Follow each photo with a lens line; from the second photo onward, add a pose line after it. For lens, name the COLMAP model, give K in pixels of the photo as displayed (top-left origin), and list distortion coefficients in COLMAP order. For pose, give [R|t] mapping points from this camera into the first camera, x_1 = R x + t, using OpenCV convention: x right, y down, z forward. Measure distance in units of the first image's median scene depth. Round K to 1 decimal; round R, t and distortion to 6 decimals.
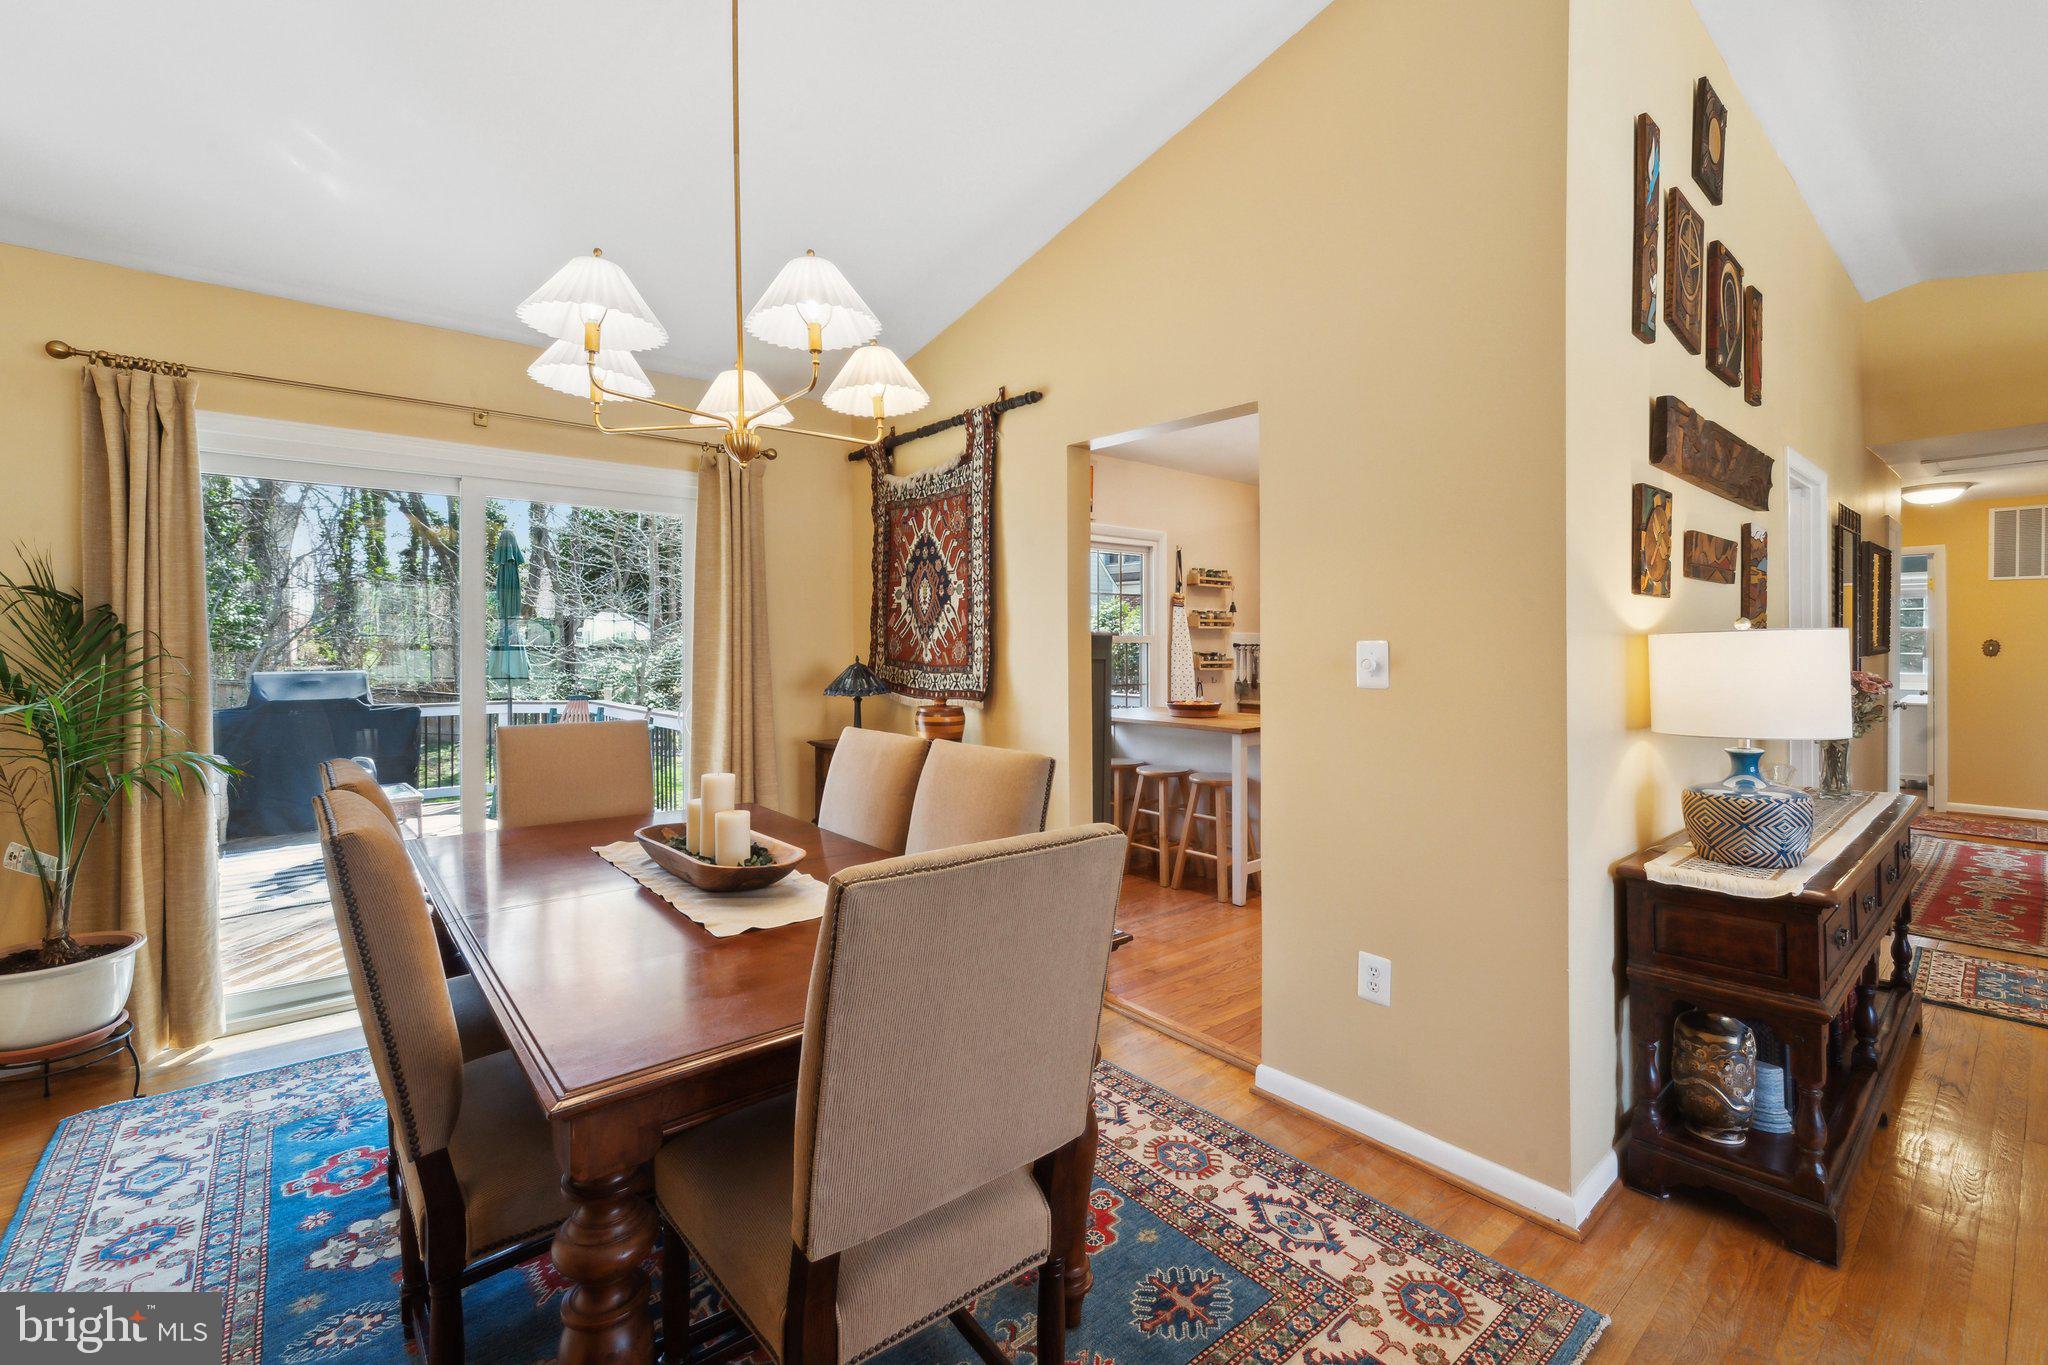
lens RADIAL K [[849.4, 0, 1024.0], [0, 849.4, 682.5], [0, 0, 1]] dist [0.001689, 0.000140]
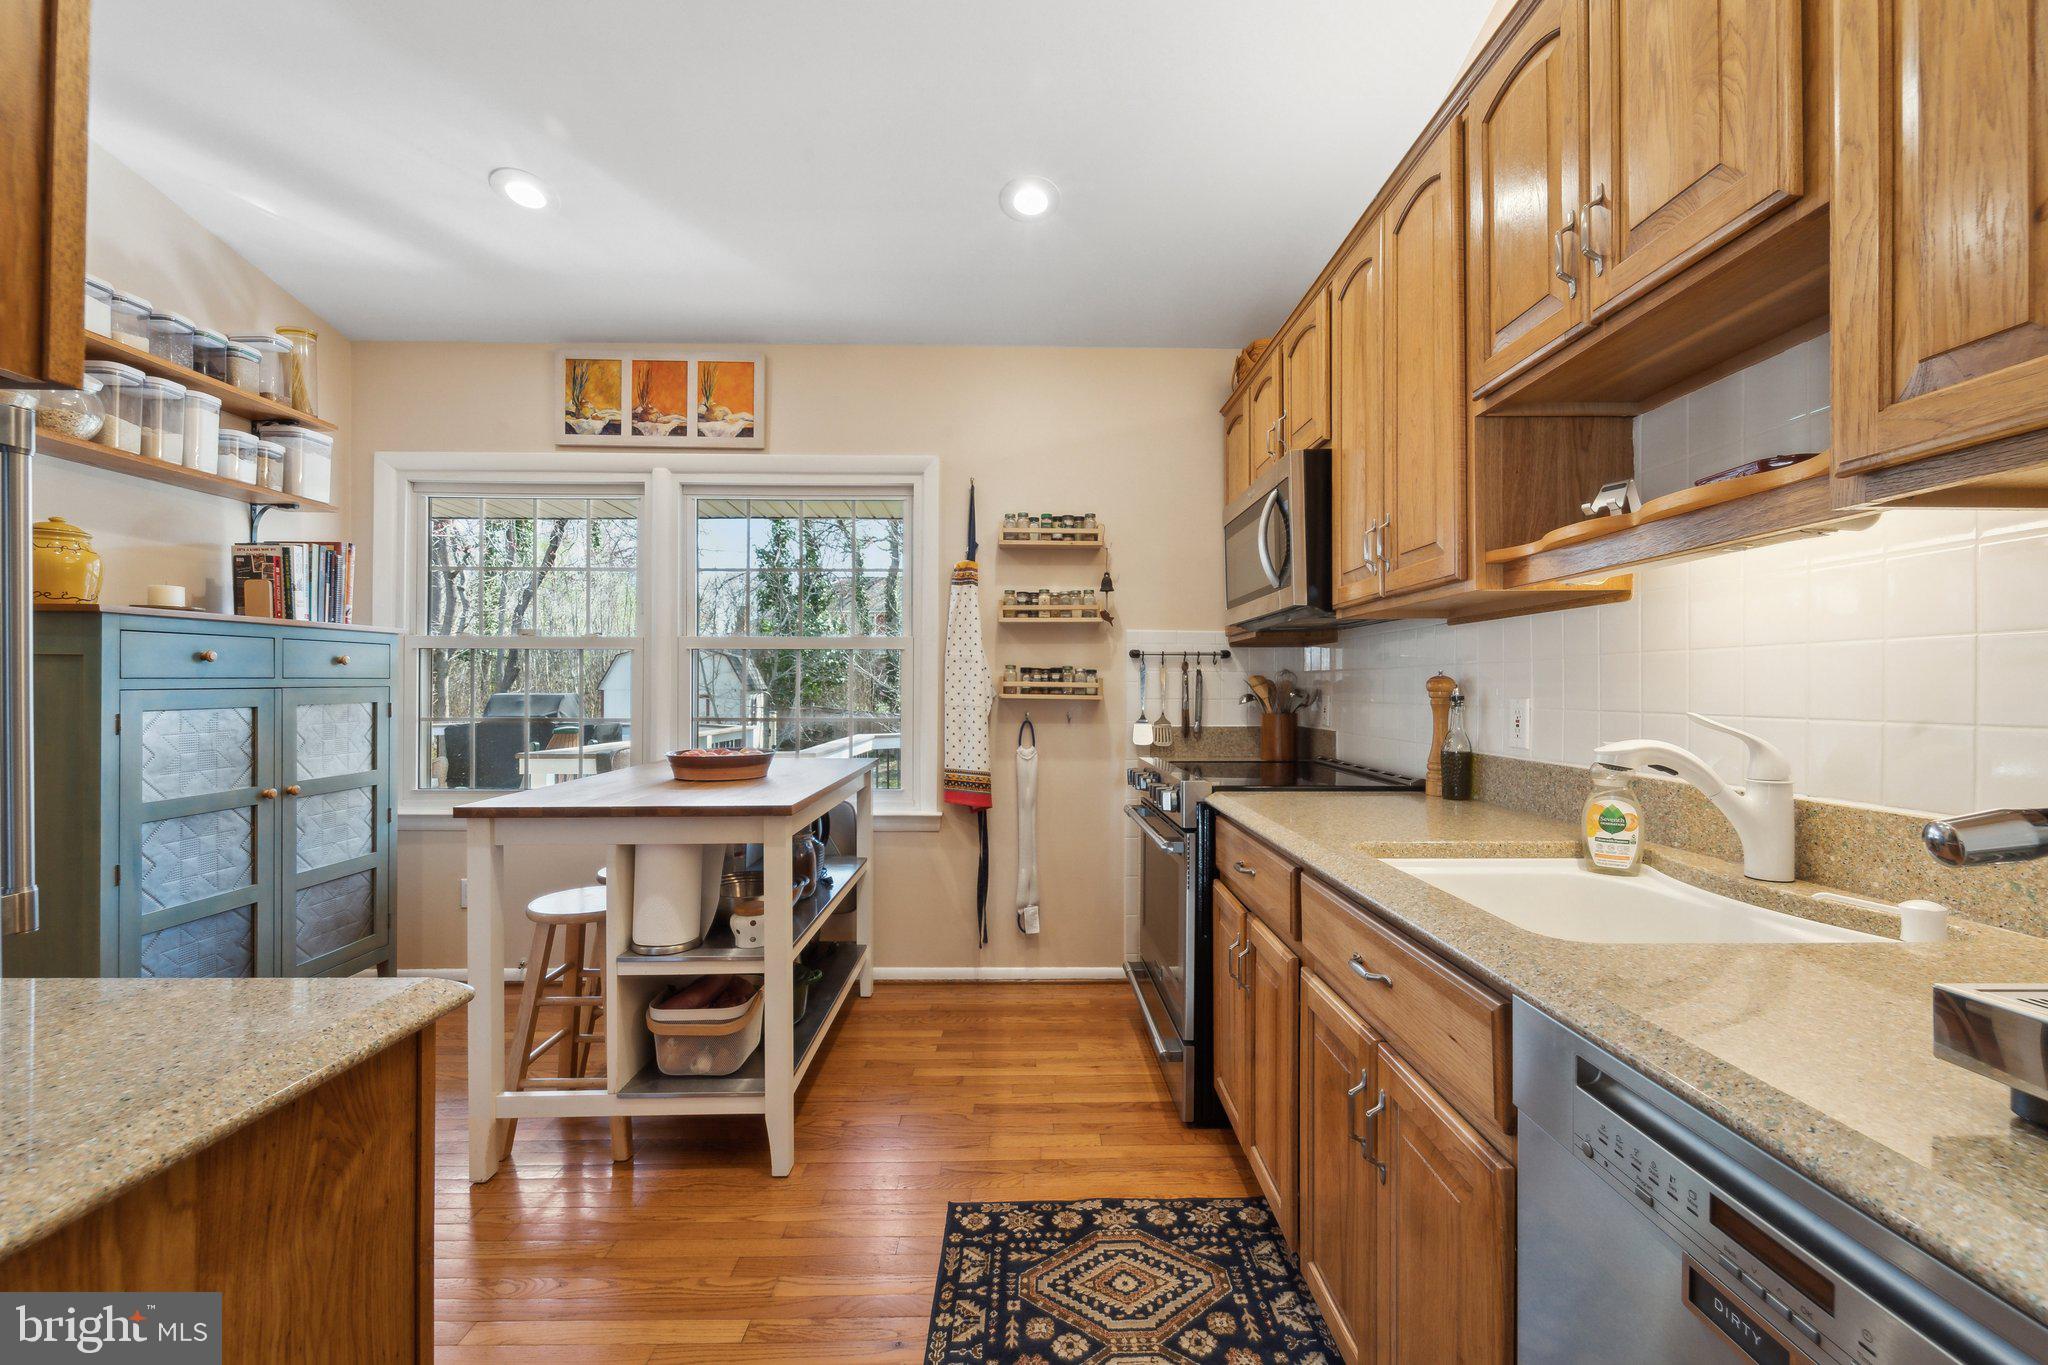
lens RADIAL K [[849.4, 0, 1024.0], [0, 849.4, 682.5], [0, 0, 1]] dist [0.001689, 0.000140]
pose [[0.777547, 0.005384, -0.628801, 0.549850], [-0.022723, 0.999551, -0.019540, -0.015276], [0.628414, 0.029482, 0.777320, 0.579758]]
